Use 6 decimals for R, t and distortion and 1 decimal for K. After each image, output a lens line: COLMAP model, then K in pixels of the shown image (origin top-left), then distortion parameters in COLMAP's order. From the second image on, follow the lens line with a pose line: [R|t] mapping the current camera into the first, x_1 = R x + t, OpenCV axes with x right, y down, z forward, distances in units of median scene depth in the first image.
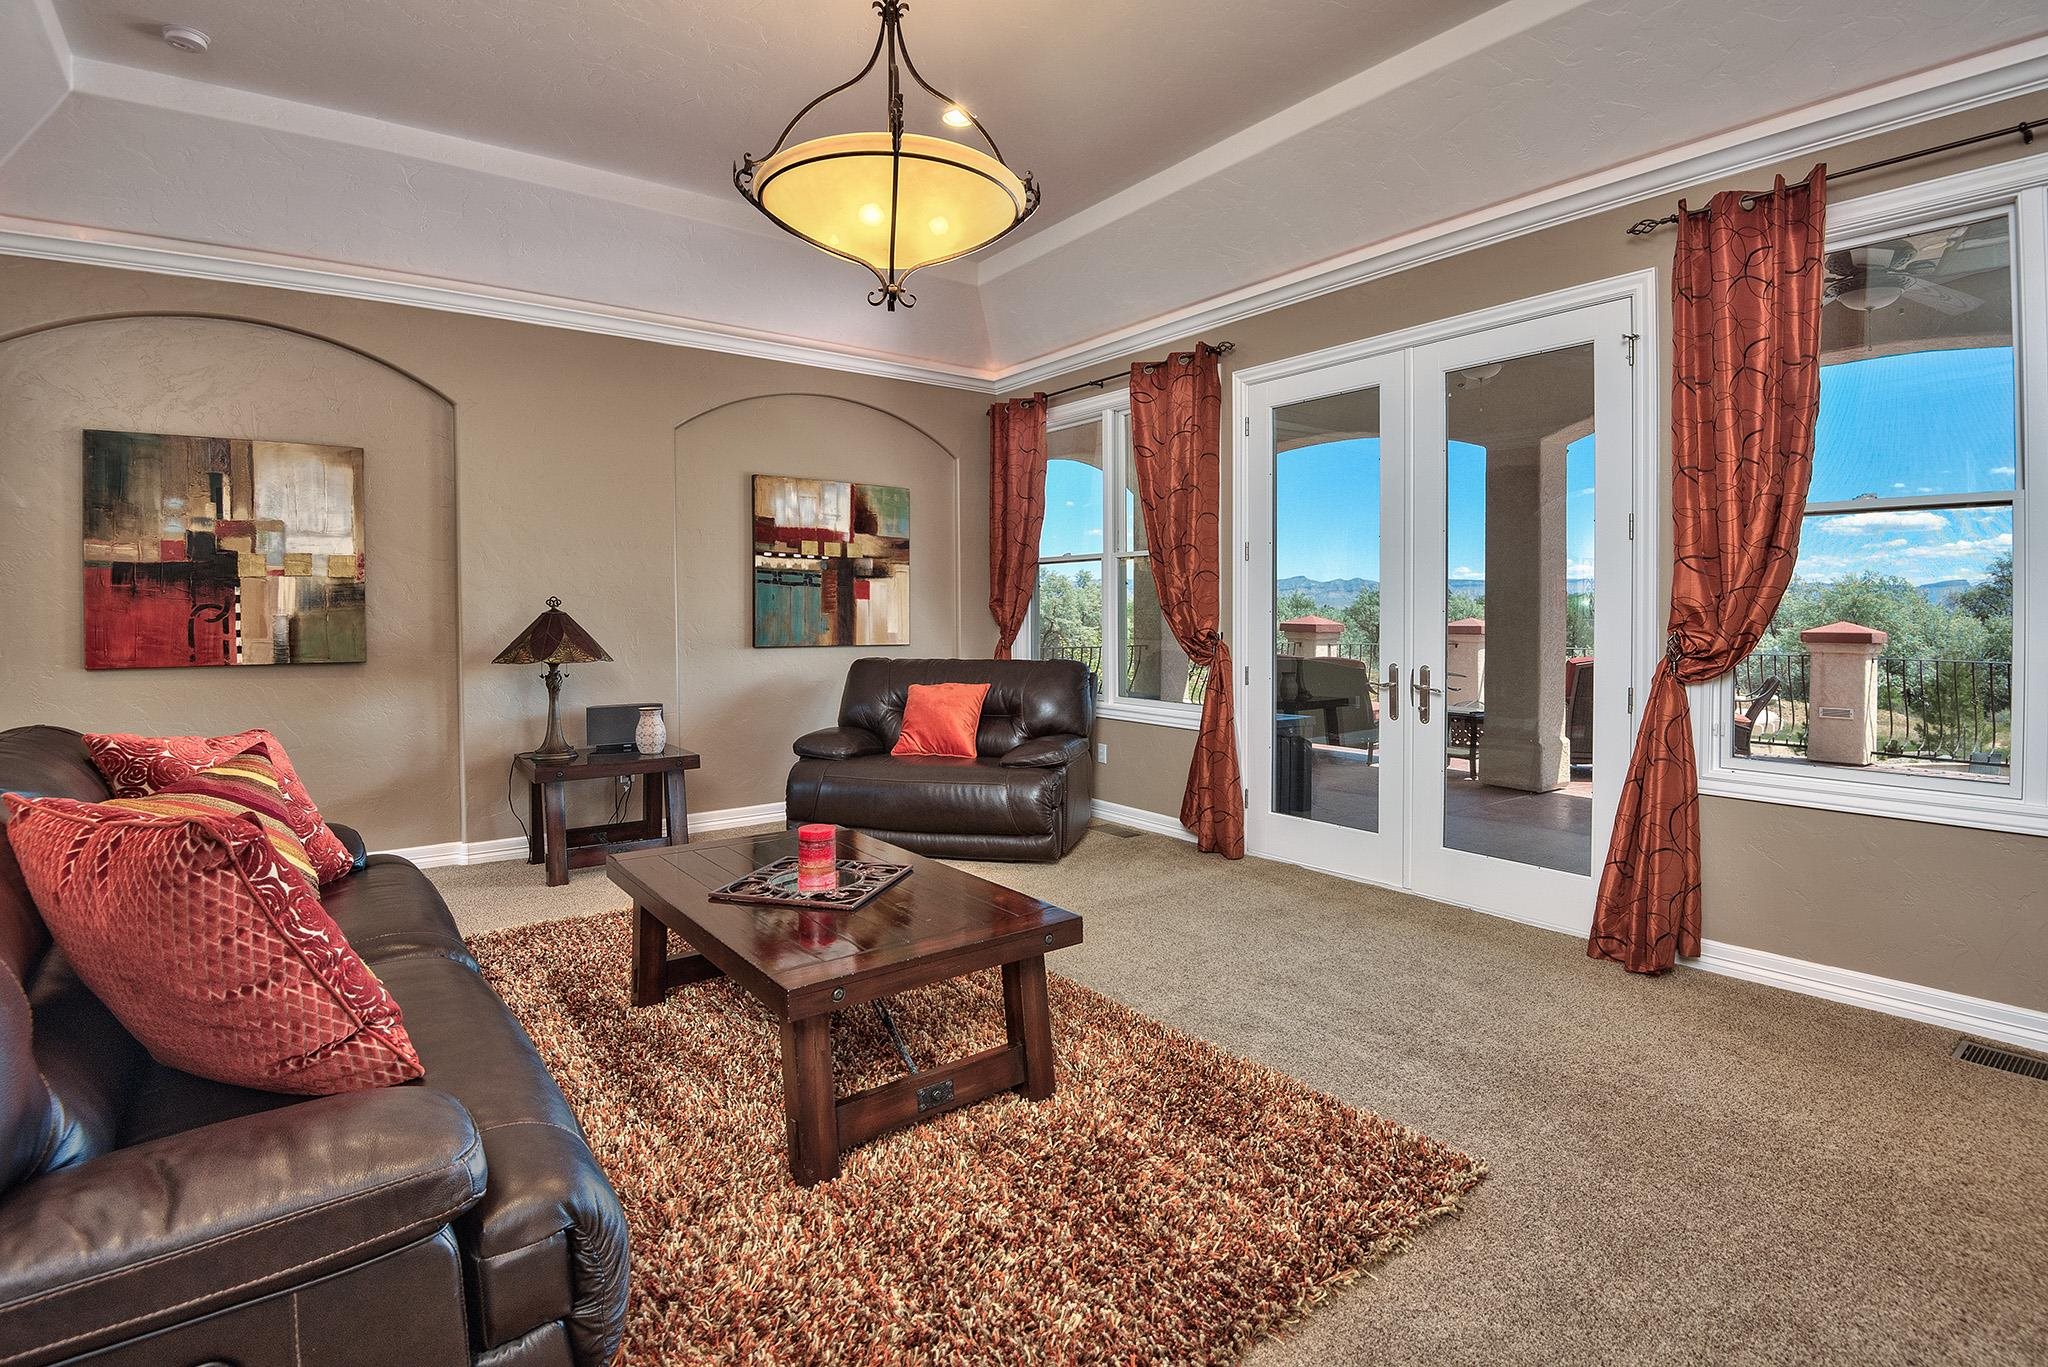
lens RADIAL K [[966.9, 0, 971.1], [0, 966.9, 691.7], [0, 0, 1]] dist [0.001402, -0.030672]
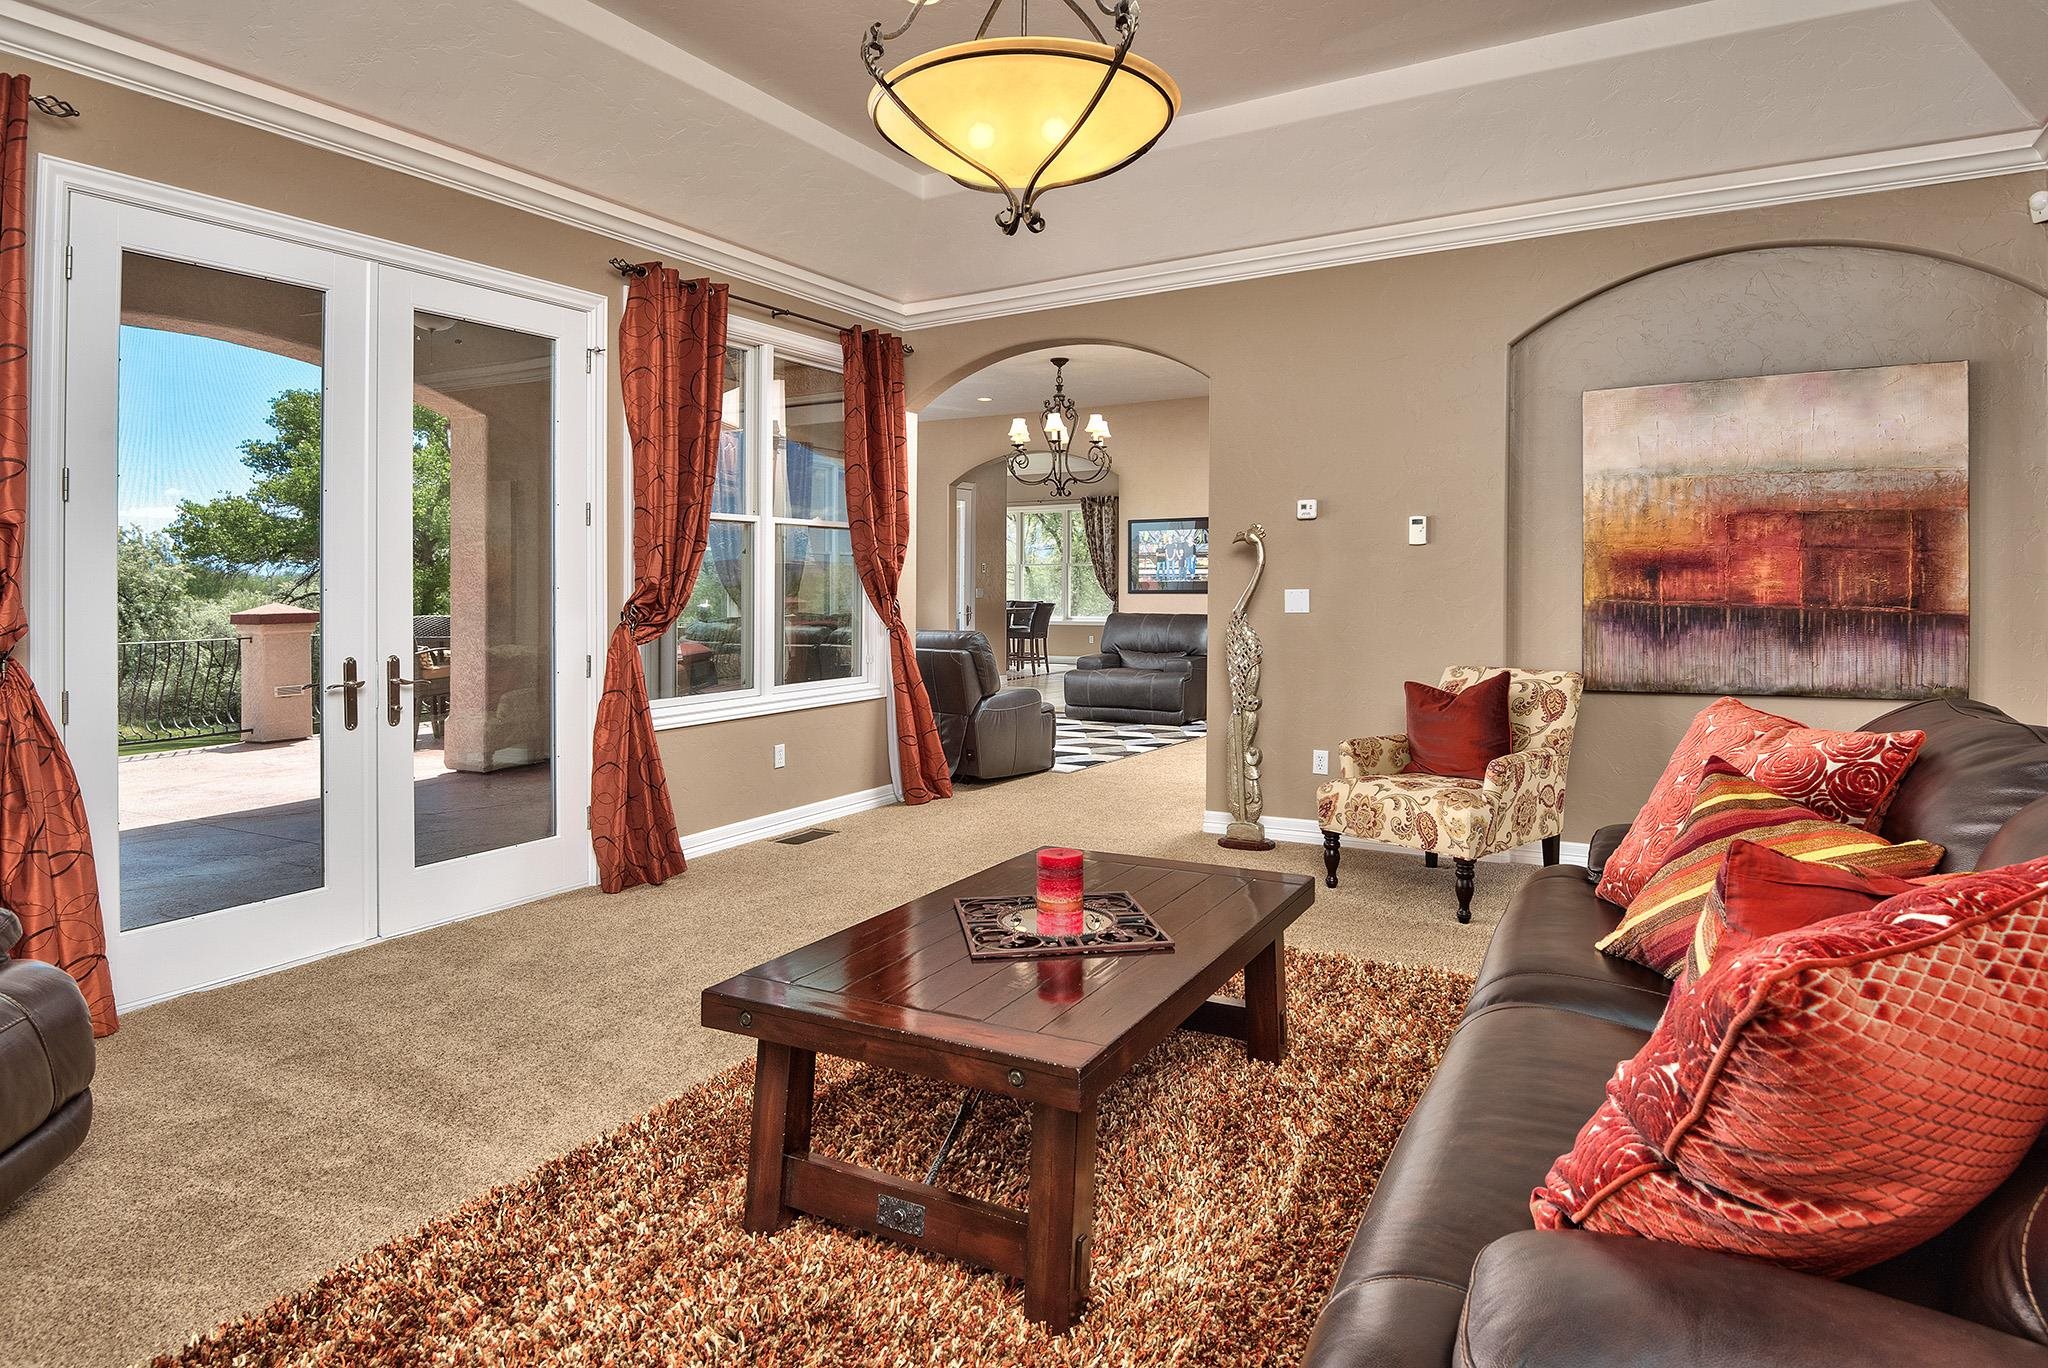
lens RADIAL K [[1162.5, 0, 1024.0], [0, 1162.5, 684.0], [0, 0, 1]] dist [-0.000339, -0.000576]
pose [[-0.420479, -0.065324, 0.904948, -1.106099], [0.091523, 0.989263, 0.113936, -0.111942], [-0.902675, 0.130731, -0.409985, 1.557404]]
